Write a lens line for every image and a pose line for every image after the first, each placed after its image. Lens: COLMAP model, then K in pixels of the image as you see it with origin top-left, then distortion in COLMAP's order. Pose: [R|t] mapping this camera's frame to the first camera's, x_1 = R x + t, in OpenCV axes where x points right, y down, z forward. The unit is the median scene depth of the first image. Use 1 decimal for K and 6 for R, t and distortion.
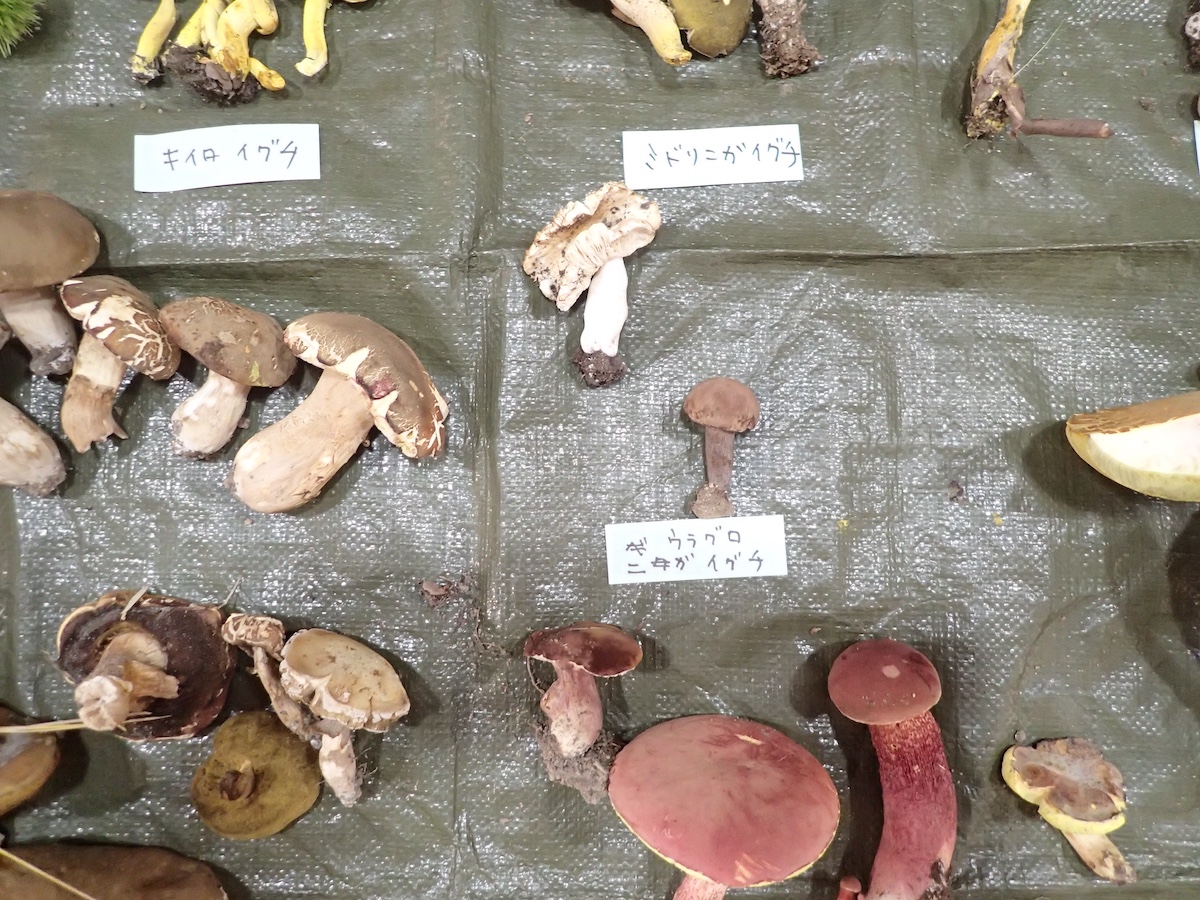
lens RADIAL K [[886.0, 0, 599.5], [0, 886.0, 449.9], [0, 0, 1]] dist [0.013397, -0.011488]
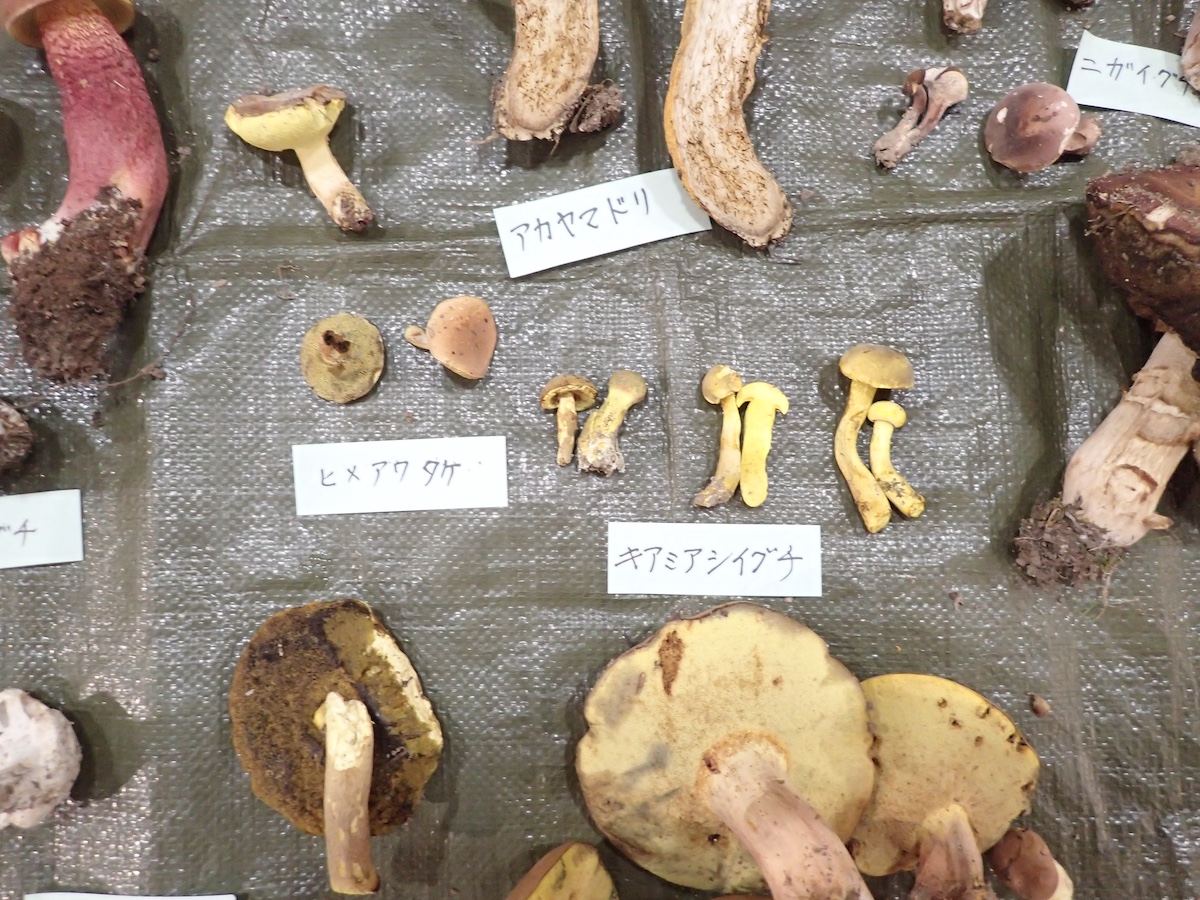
lens RADIAL K [[886.0, 0, 600.9], [0, 886.0, 448.3], [0, 0, 1]] dist [0.013397, -0.011488]
pose [[0.998560, -0.053153, -0.007215, 0.801478], [0.052959, 0.998289, -0.024796, 0.721666], [0.008520, 0.024378, 0.999667, 0.139598]]
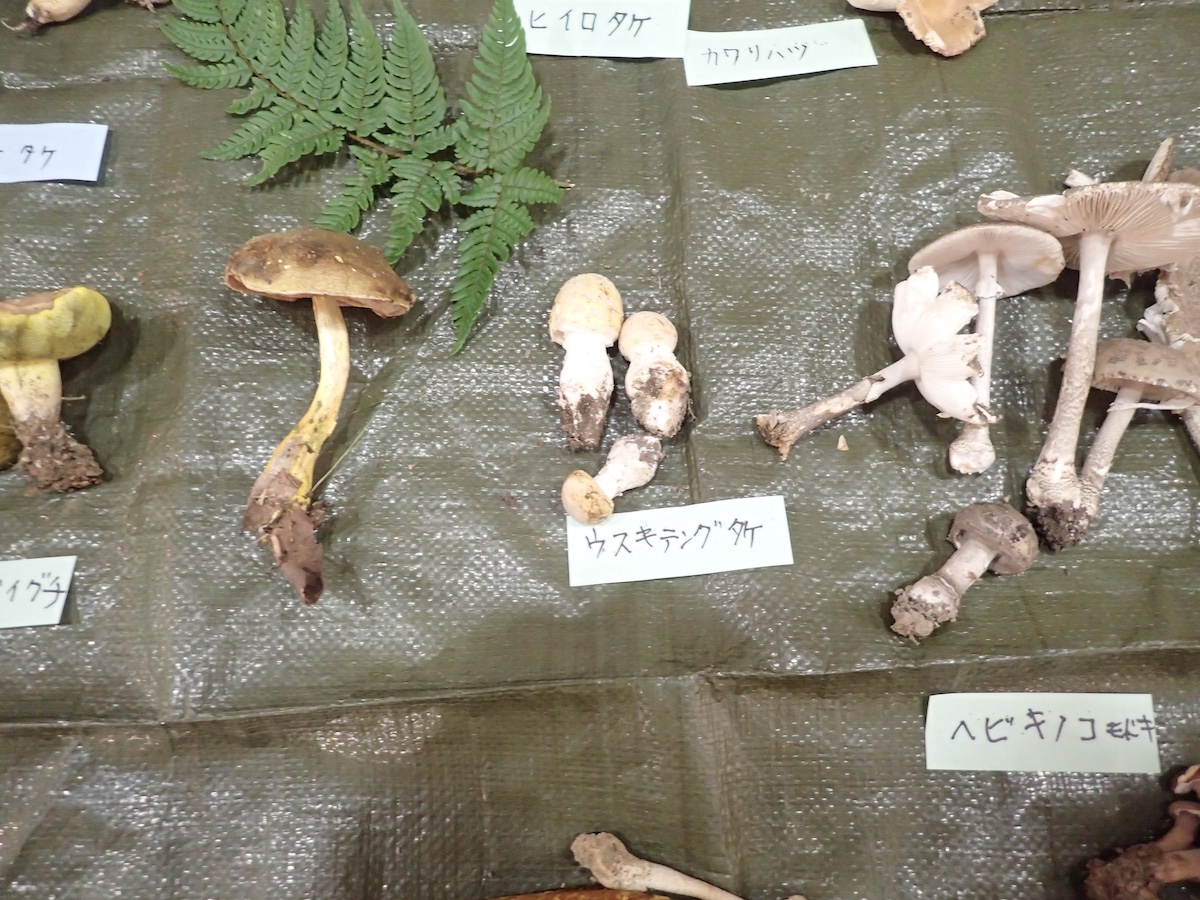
lens RADIAL K [[886.0, 0, 600.2], [0, 886.0, 450.3], [0, 0, 1]] dist [0.013397, -0.011488]
pose [[0.998069, -0.056276, -0.026284, 0.764957], [0.050897, 0.983569, -0.173211, -0.303969], [0.035600, 0.171539, 0.984534, 0.204790]]
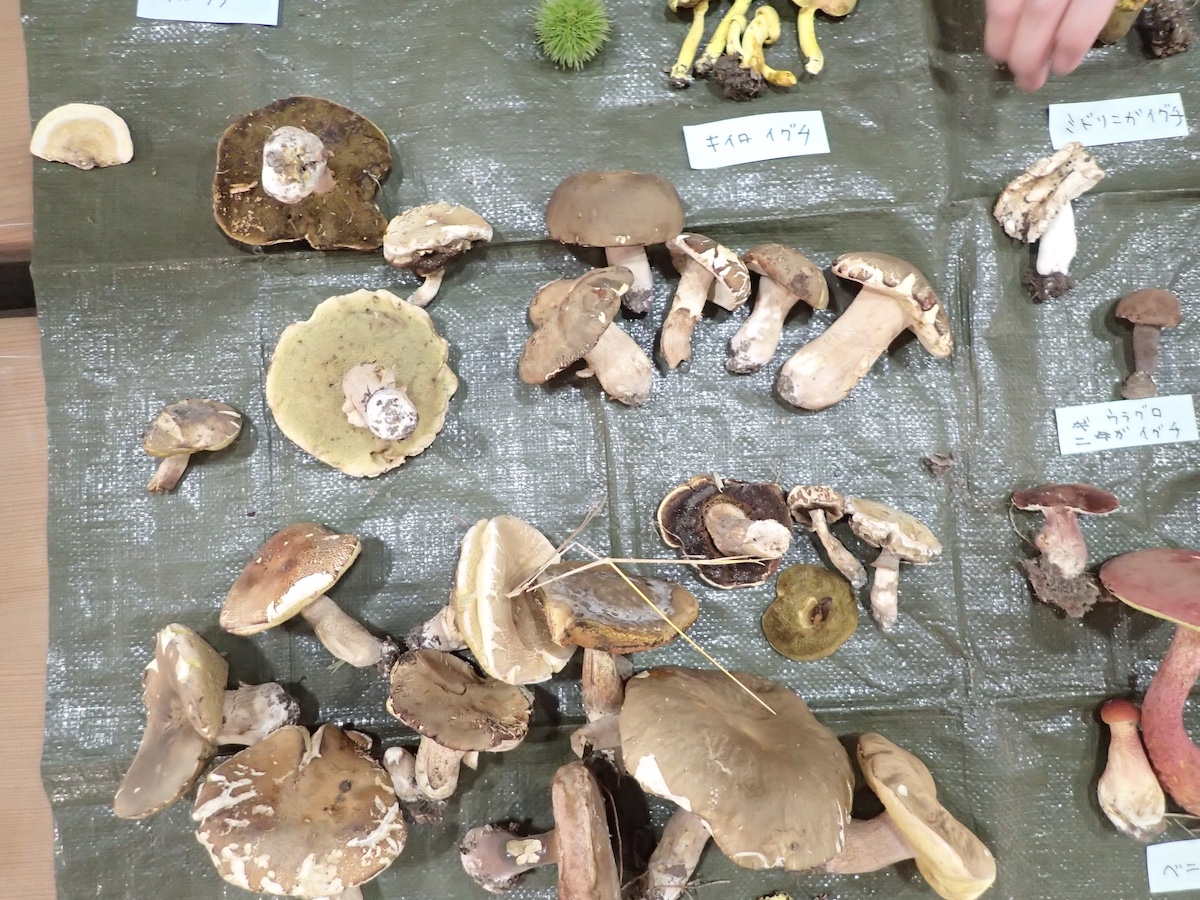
lens RADIAL K [[886.0, 0, 595.3], [0, 886.0, 449.2], [0, 0, 1]] dist [0.013397, -0.011488]
pose [[0.998578, -0.052260, 0.010558, -0.693021], [0.052338, 0.998603, -0.007276, 0.120071], [-0.010163, 0.007818, 0.999918, -0.292351]]
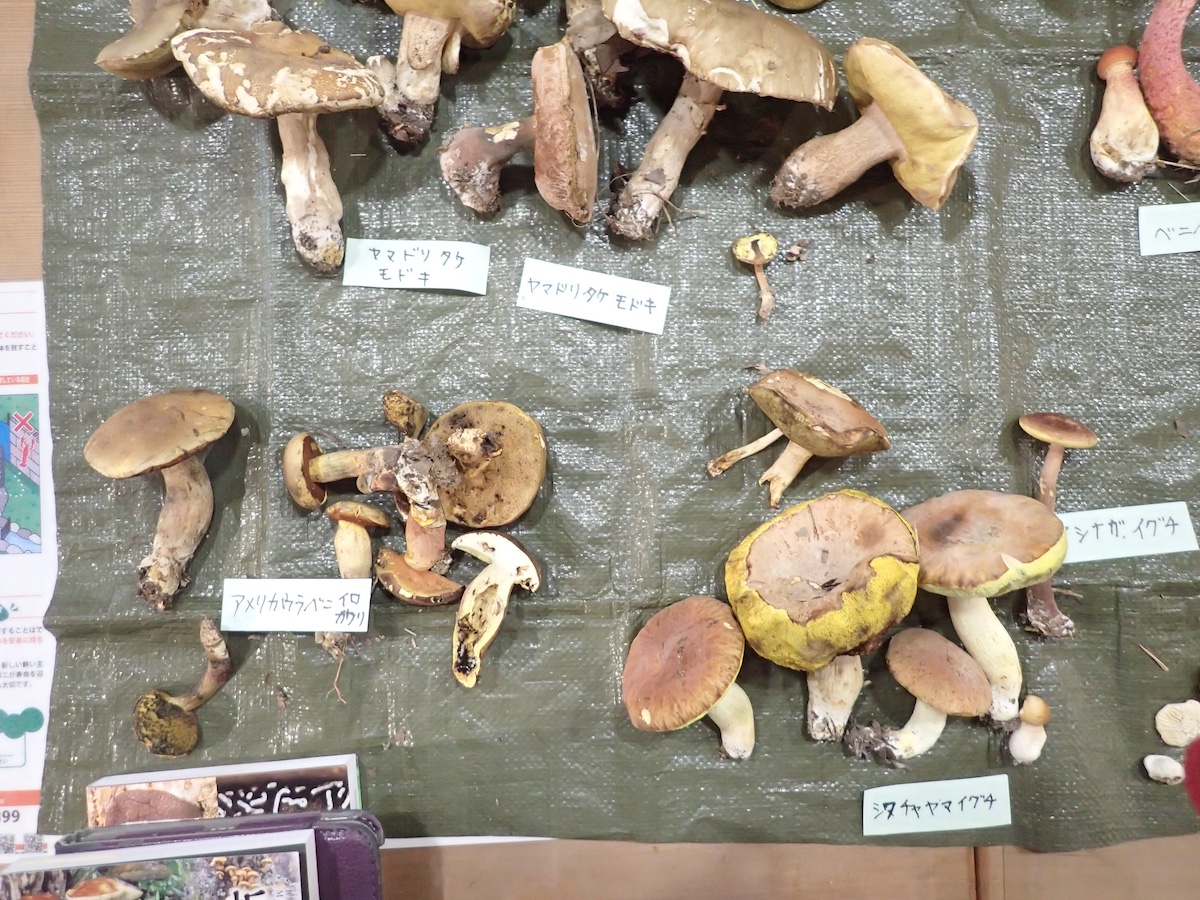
lens RADIAL K [[886.0, 0, 597.8], [0, 886.0, 450.7], [0, 0, 1]] dist [0.013397, -0.011488]
pose [[0.999593, -0.023150, -0.016695, -0.666808], [0.023432, 0.999582, 0.016930, 1.029265], [0.016297, -0.017314, 0.999717, -0.288041]]
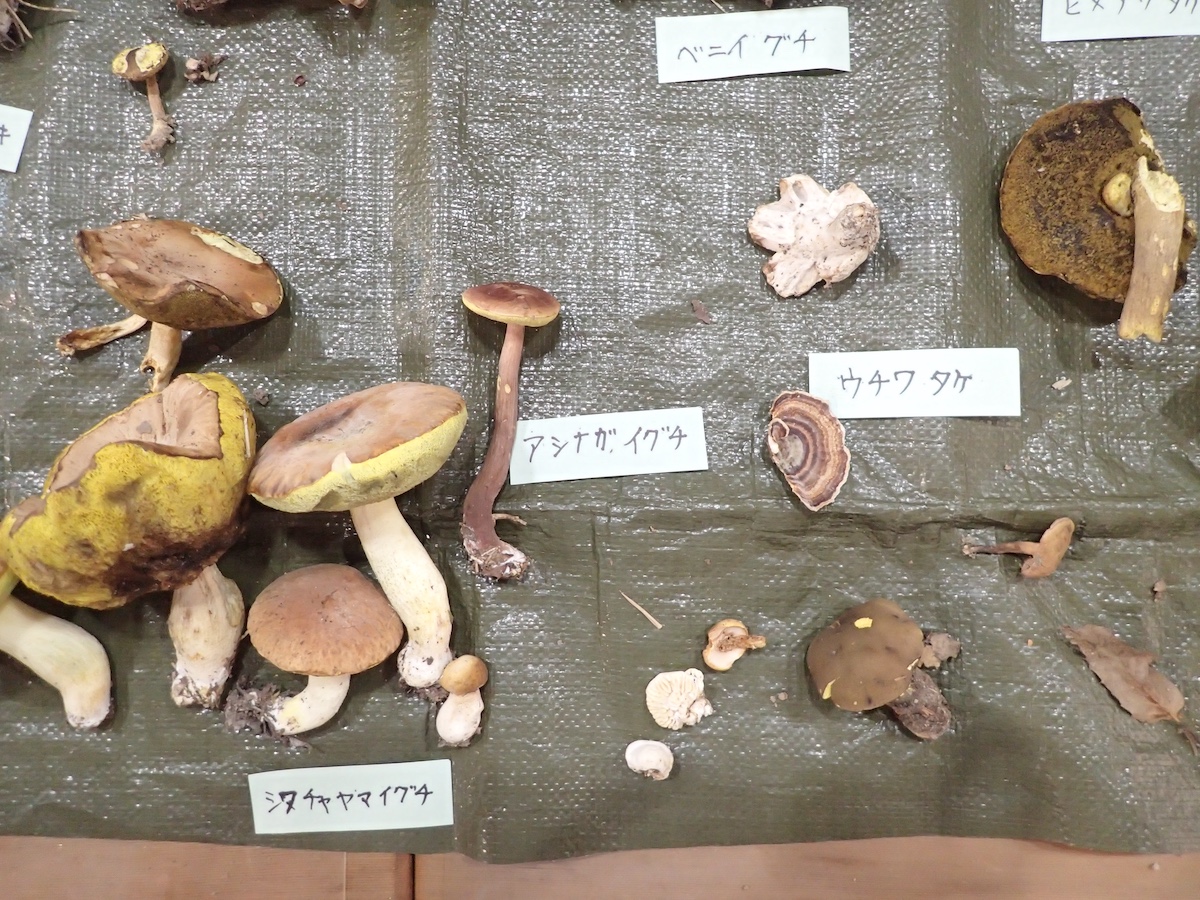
lens RADIAL K [[886.0, 0, 600.8], [0, 886.0, 450.0], [0, 0, 1]] dist [0.013397, -0.011488]
pose [[0.999168, -0.000028, -0.040774, 0.064111], [0.000921, 0.999760, 0.021892, 1.165507], [0.040763, -0.021911, 0.998929, 0.024223]]
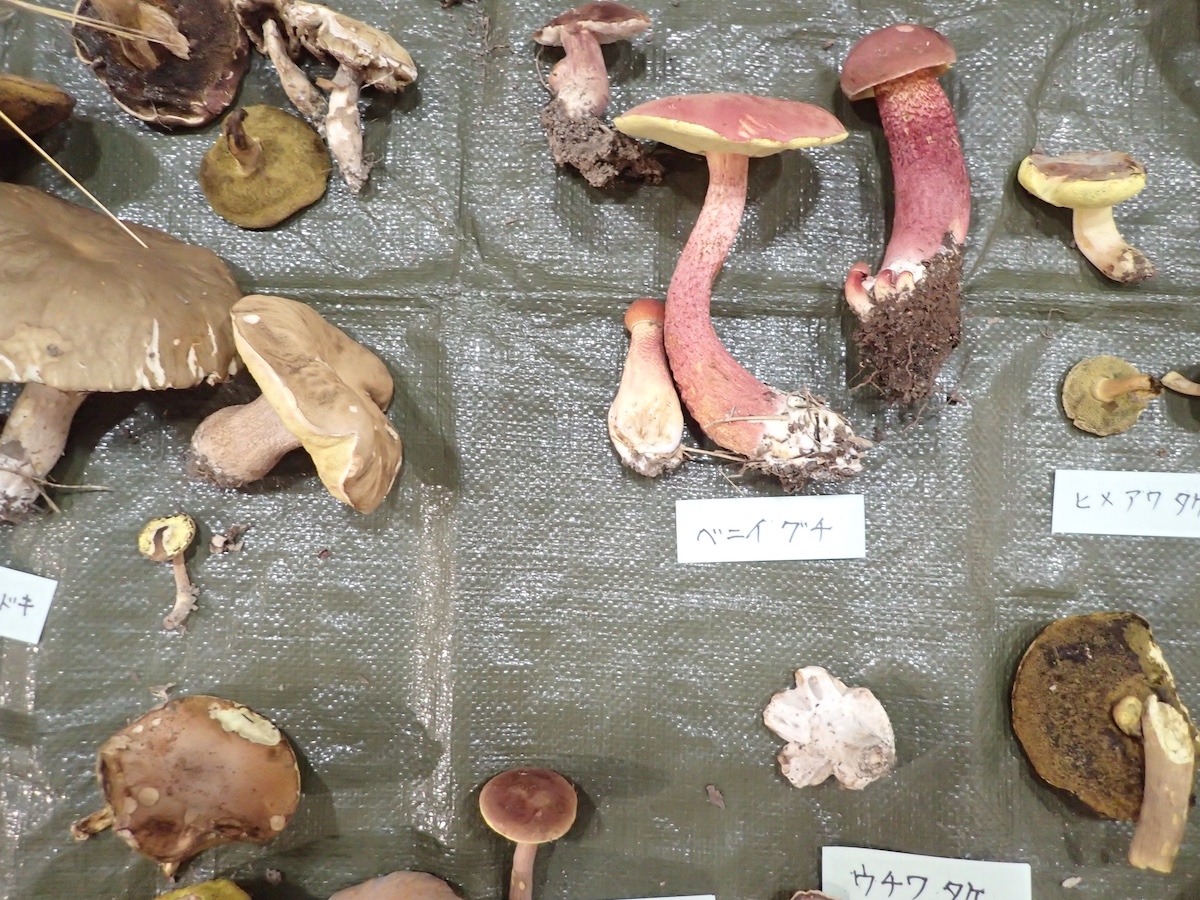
lens RADIAL K [[886.0, 0, 600.3], [0, 886.0, 449.7], [0, 0, 1]] dist [0.013397, -0.011488]
pose [[0.999314, 0.021588, -0.030091, 0.029378], [-0.021998, 0.999669, -0.013356, 0.683464], [0.029793, 0.014009, 0.999458, 0.014922]]
